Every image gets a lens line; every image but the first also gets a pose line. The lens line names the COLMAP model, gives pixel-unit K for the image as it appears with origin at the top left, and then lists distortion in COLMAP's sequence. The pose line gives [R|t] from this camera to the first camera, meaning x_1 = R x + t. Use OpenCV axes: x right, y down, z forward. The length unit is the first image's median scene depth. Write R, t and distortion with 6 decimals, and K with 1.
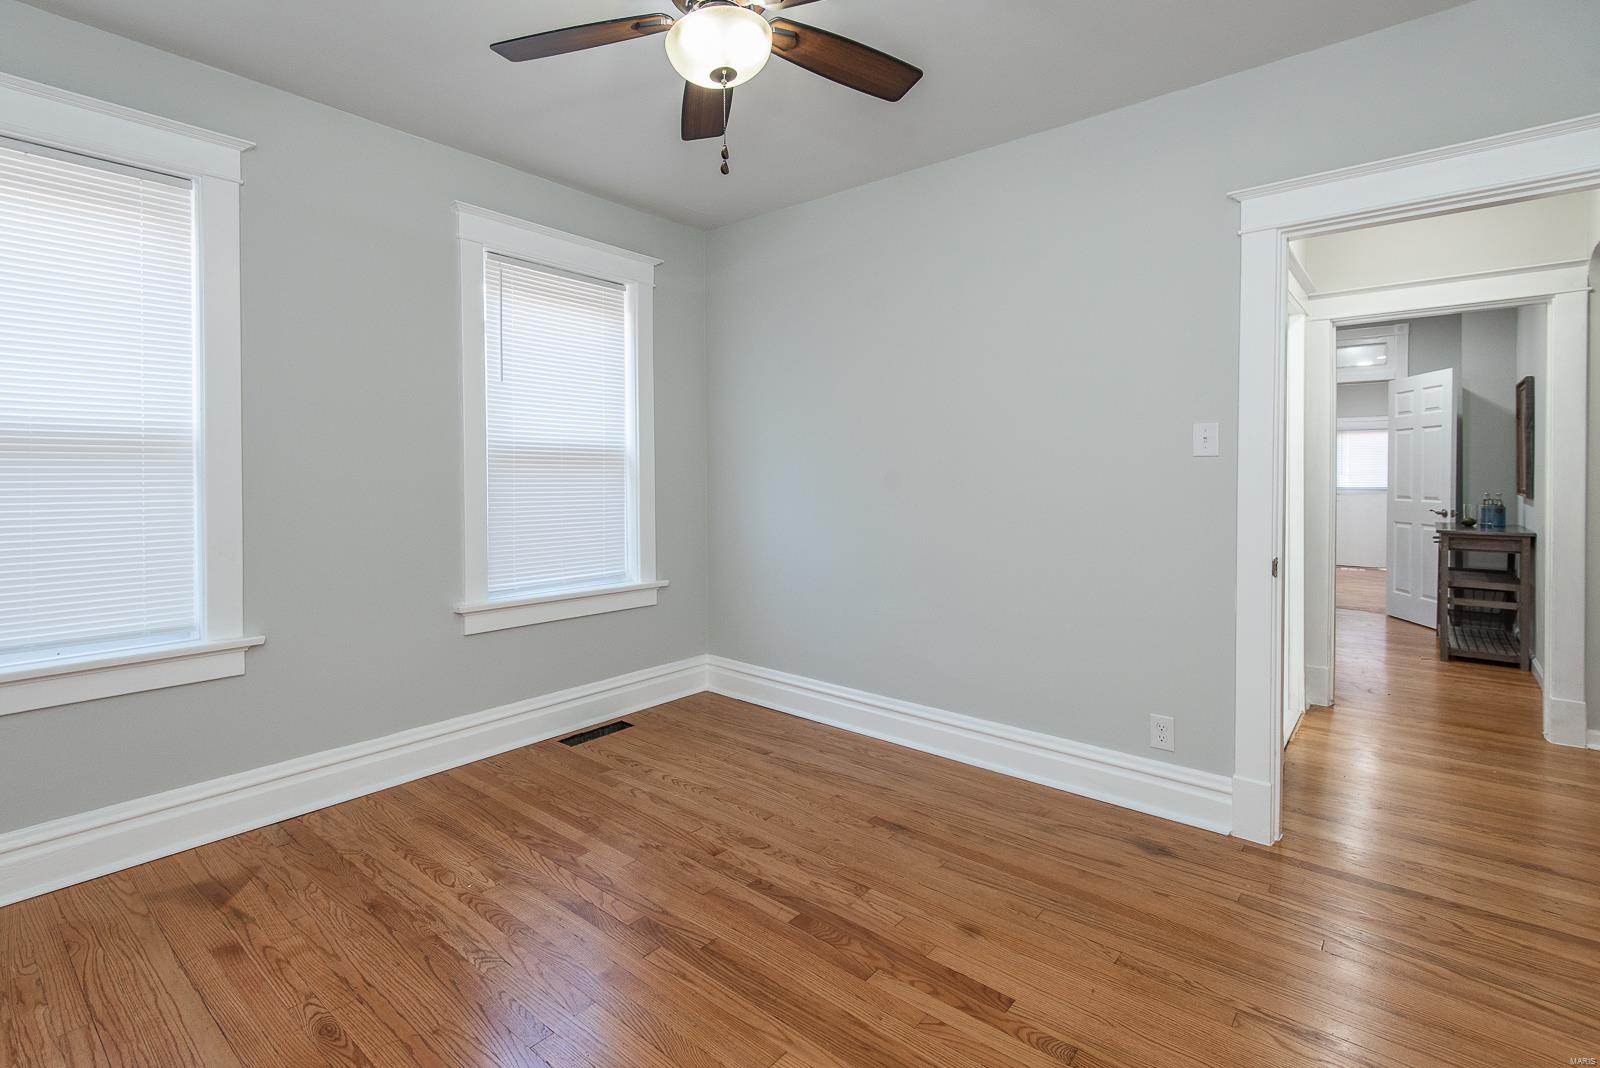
lens RADIAL K [[752.1, 0, 783.3], [0, 752.1, 475.9], [0, 0, 1]] dist [0.014270, -0.003129]
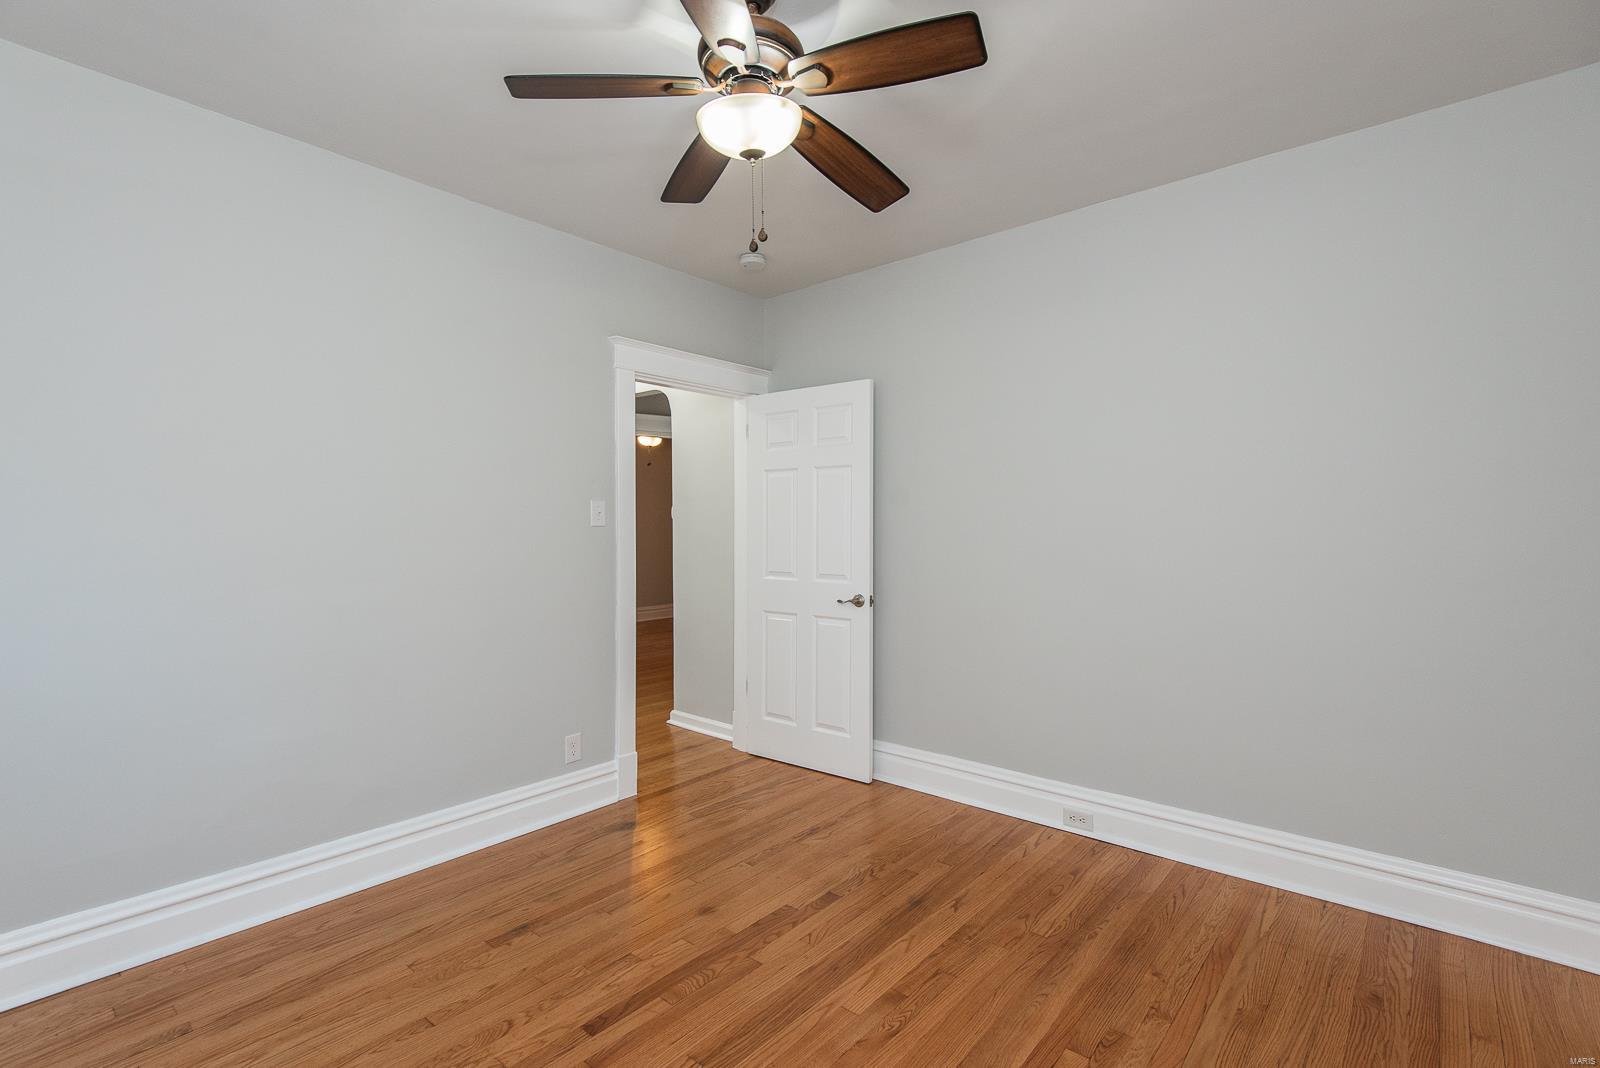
lens RADIAL K [[752.1, 0, 796.4], [0, 752.1, 528.3], [0, 0, 1]] dist [0.014270, -0.003129]
pose [[-0.002652, -0.001342, 0.999996, -0.748484], [0.010119, 0.999948, 0.001368, -0.020614], [-0.999945, 0.010123, -0.002639, 0.641847]]
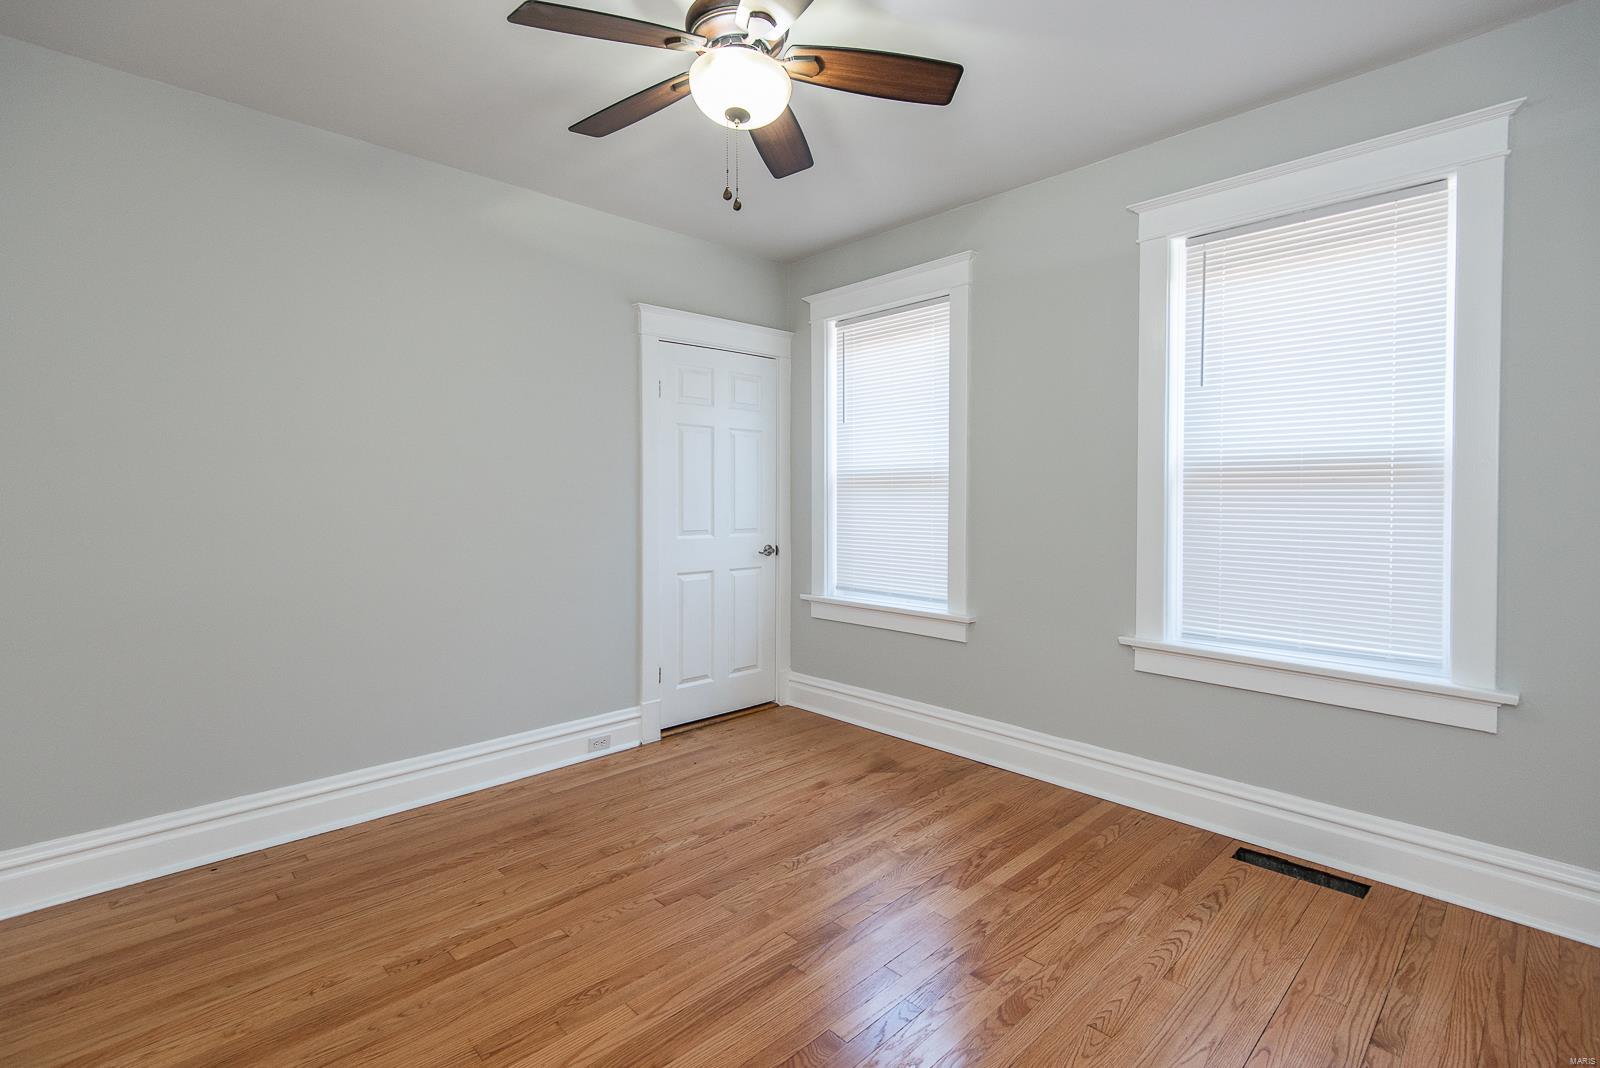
lens RADIAL K [[752.1, 0, 798.8], [0, 752.1, 514.1], [0, 0, 1]] dist [0.014270, -0.003129]
pose [[-0.106544, 0.024780, -0.993999, 0.641357], [-0.004949, 0.999664, 0.025451, -0.003495], [0.994296, 0.007631, -0.106385, 0.809790]]
